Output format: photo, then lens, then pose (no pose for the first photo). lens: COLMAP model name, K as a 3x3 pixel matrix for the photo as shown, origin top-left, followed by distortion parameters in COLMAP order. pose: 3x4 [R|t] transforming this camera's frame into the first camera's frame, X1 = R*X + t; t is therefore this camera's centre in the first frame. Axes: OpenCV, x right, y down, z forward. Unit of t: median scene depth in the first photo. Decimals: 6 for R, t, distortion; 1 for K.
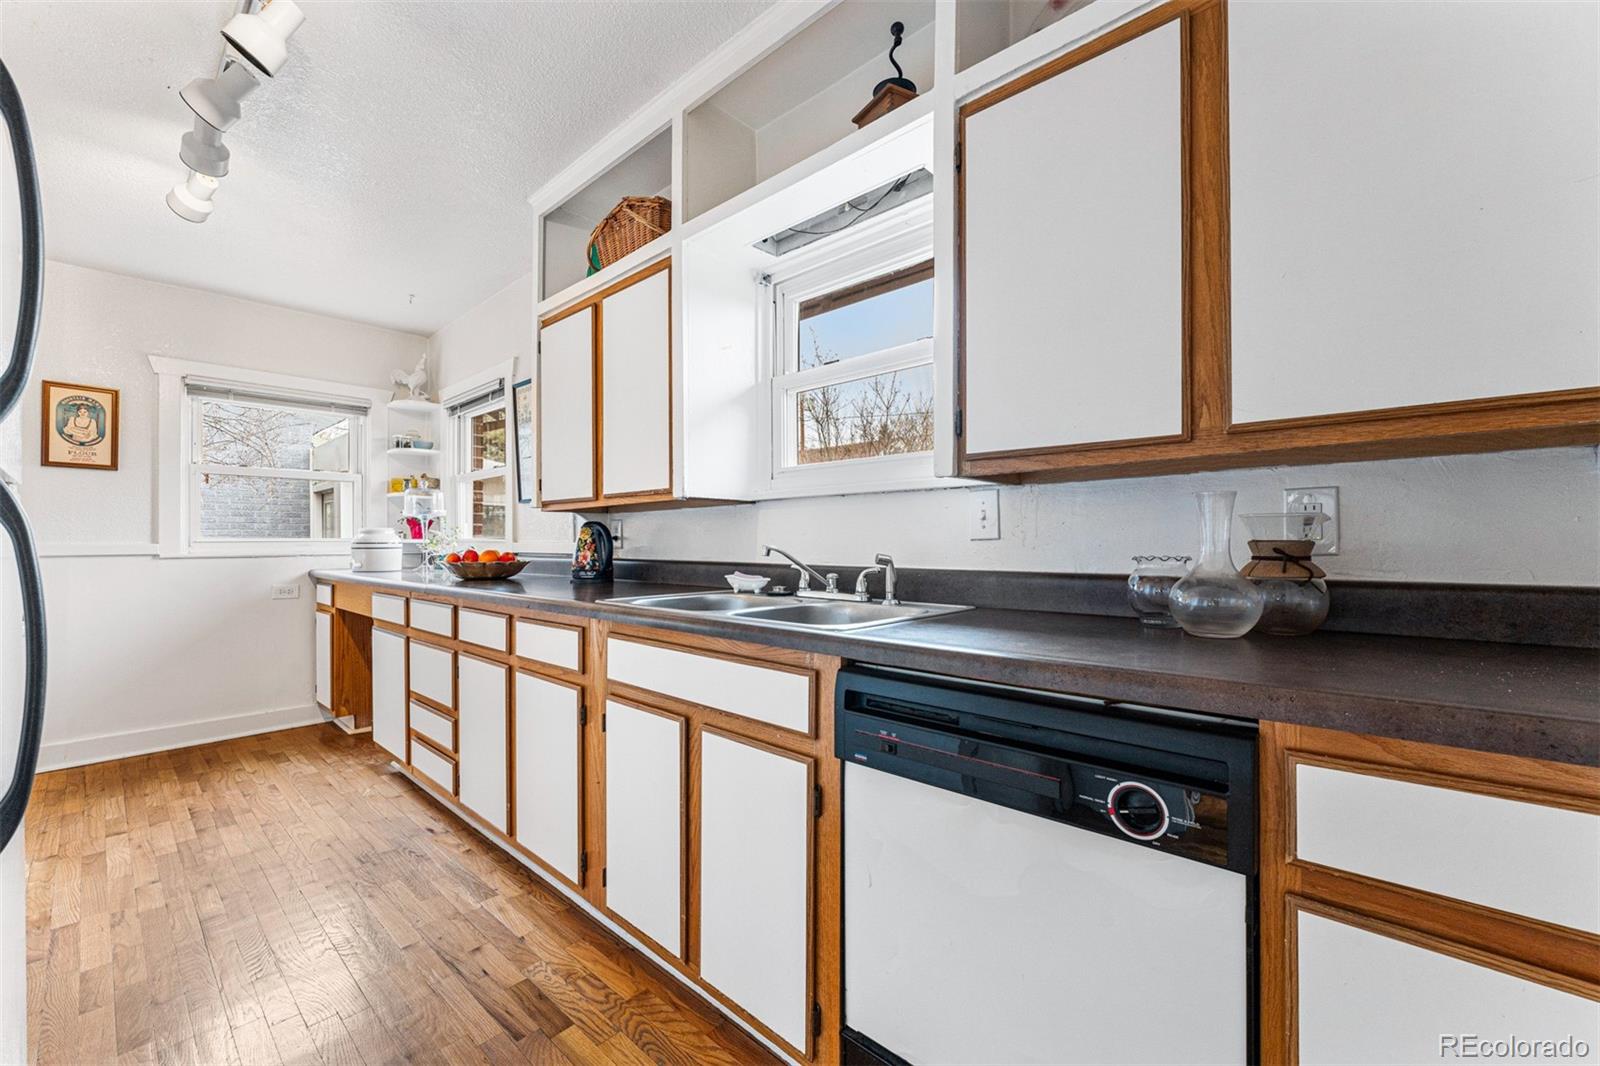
lens RADIAL K [[643.4, 0, 802.7], [0, 643.4, 537.3], [0, 0, 1]] dist [0.009596, 0.000150]
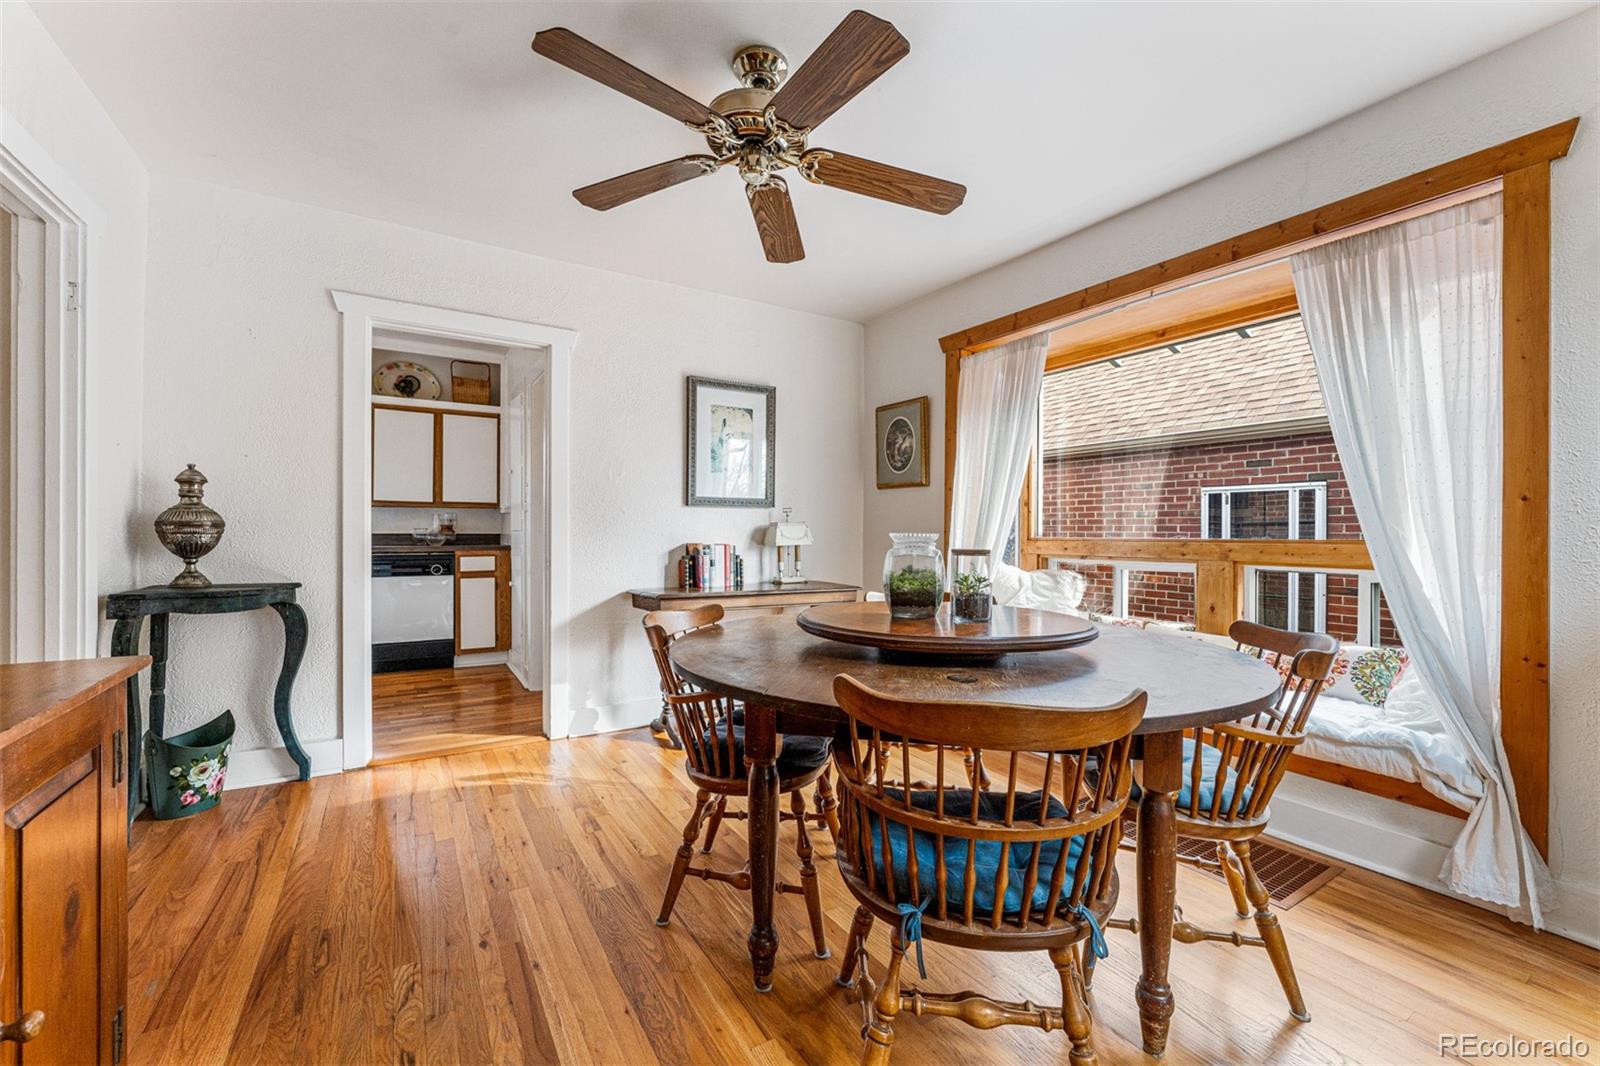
lens RADIAL K [[643.4, 0, 803.7], [0, 643.4, 534.0], [0, 0, 1]] dist [0.009596, 0.000150]
pose [[0.274831, 0.002345, 0.961490, -3.334657], [-0.005066, 0.999987, -0.000991, 0.072100], [-0.961479, -0.004599, 0.274839, -3.026029]]
